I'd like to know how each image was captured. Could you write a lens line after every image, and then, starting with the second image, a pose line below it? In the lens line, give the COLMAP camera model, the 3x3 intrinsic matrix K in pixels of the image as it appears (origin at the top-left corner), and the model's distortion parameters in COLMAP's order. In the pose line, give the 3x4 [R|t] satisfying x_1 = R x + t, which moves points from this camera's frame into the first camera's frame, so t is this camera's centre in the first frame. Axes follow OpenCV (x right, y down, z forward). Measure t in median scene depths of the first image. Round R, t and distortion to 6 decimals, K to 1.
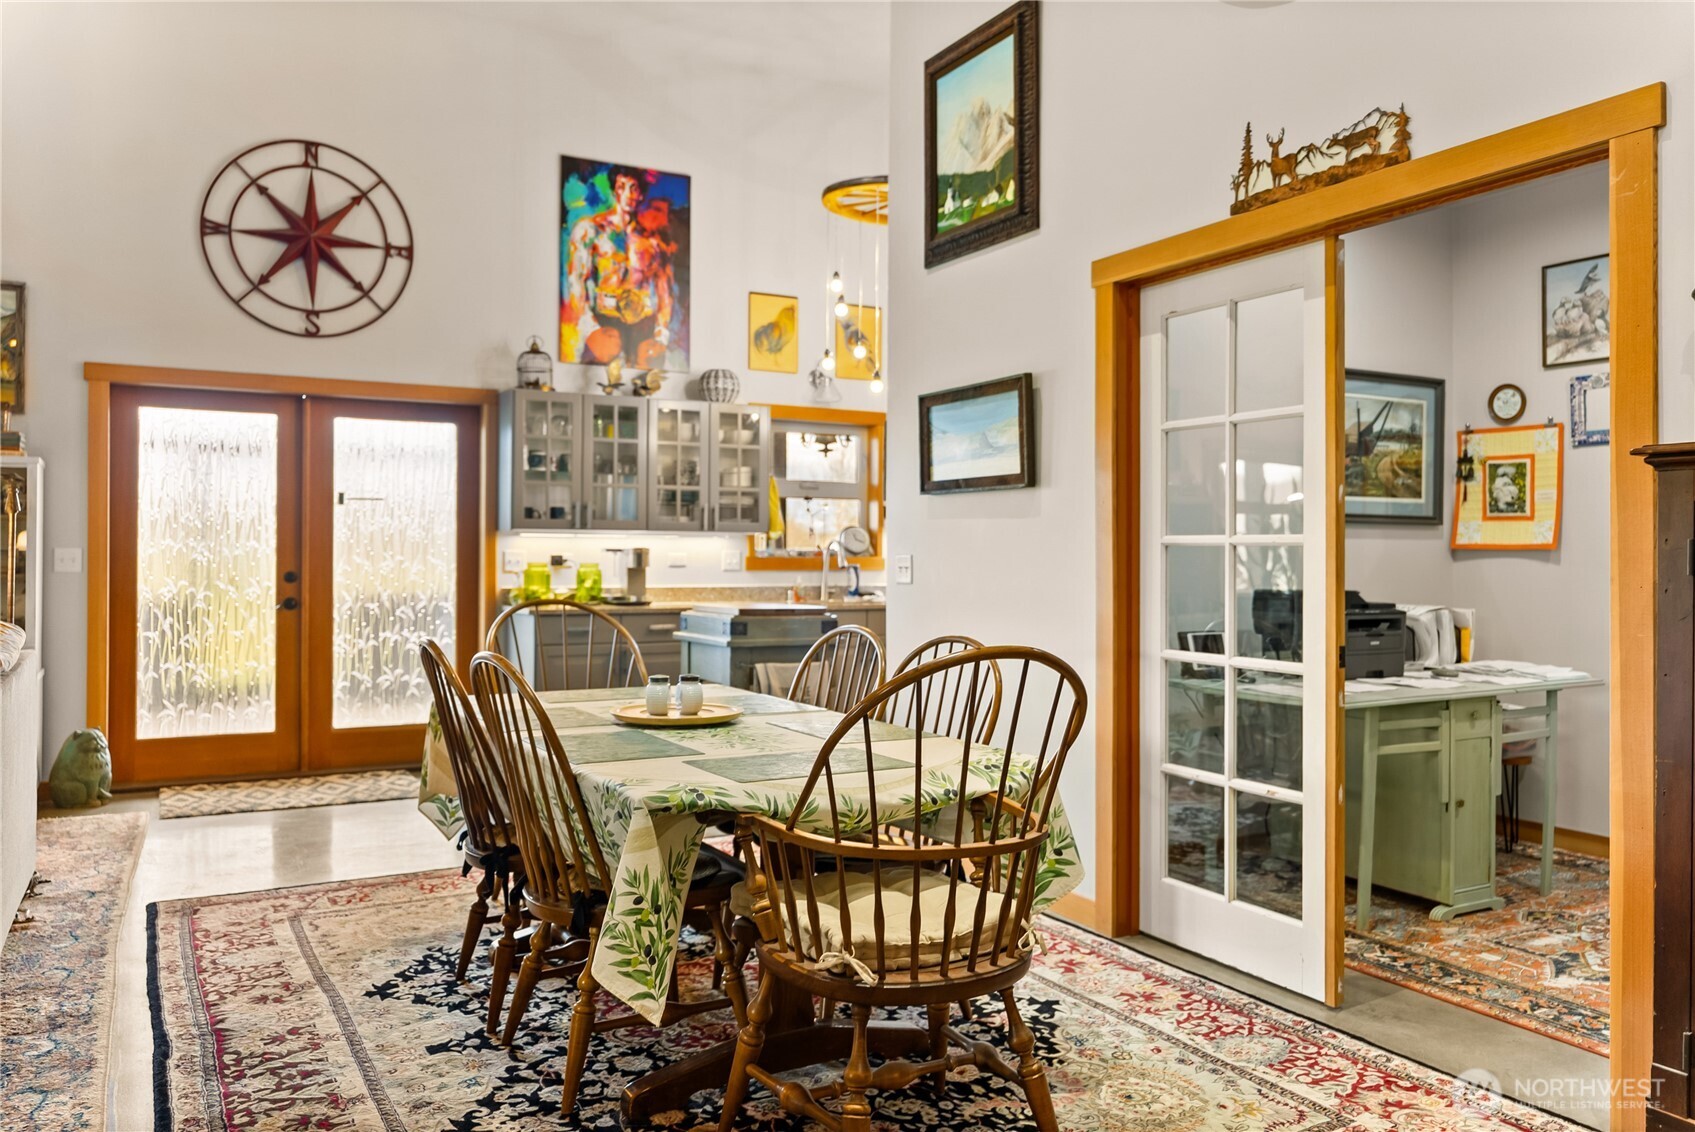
lens RADIAL K [[1246.7, 0, 827.8], [0, 1246.7, 540.3], [0, 0, 1]] dist [-0.001264, -0.011151]
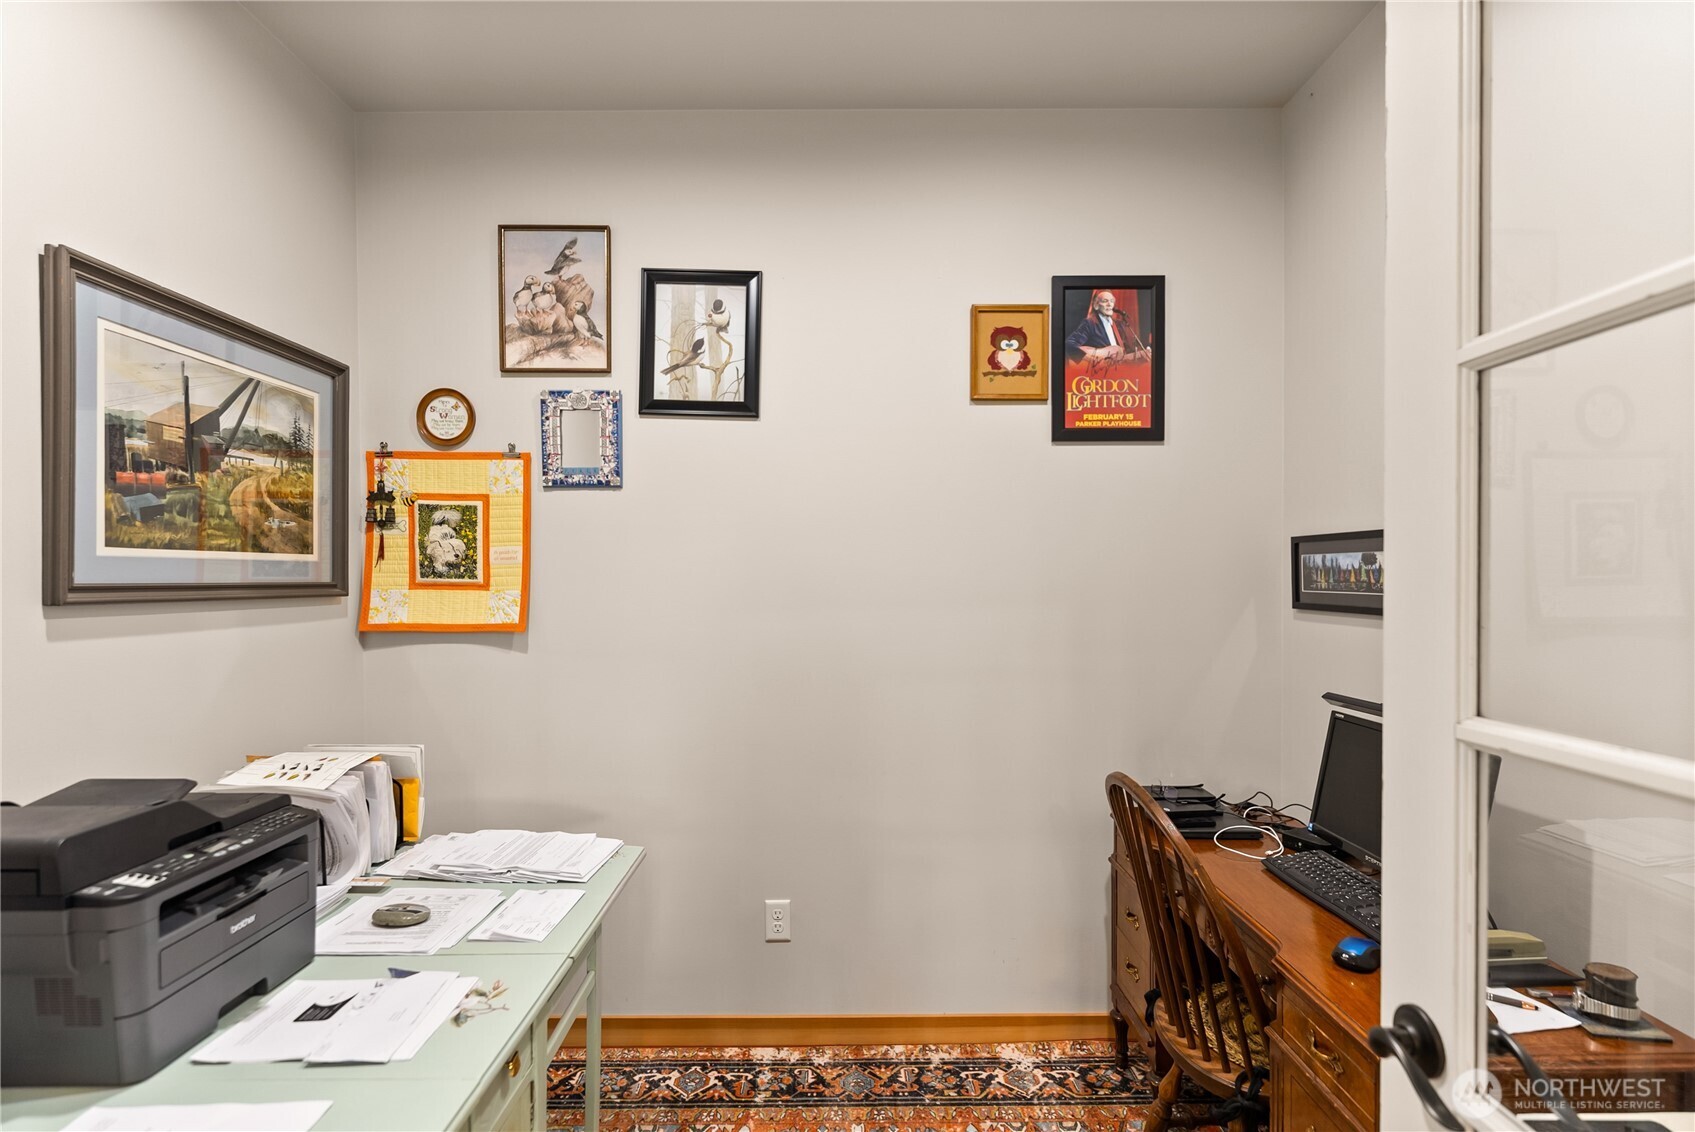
lens RADIAL K [[808.4, 0, 854.6], [0, 808.4, 589.9], [0, 0, 1]] dist [-0.001144, 0.000131]
pose [[0.462613, -0.022222, 0.886282, 0.254955], [-0.004344, 0.999617, 0.027331, -0.028624], [-0.886550, -0.016494, 0.462339, 0.596301]]
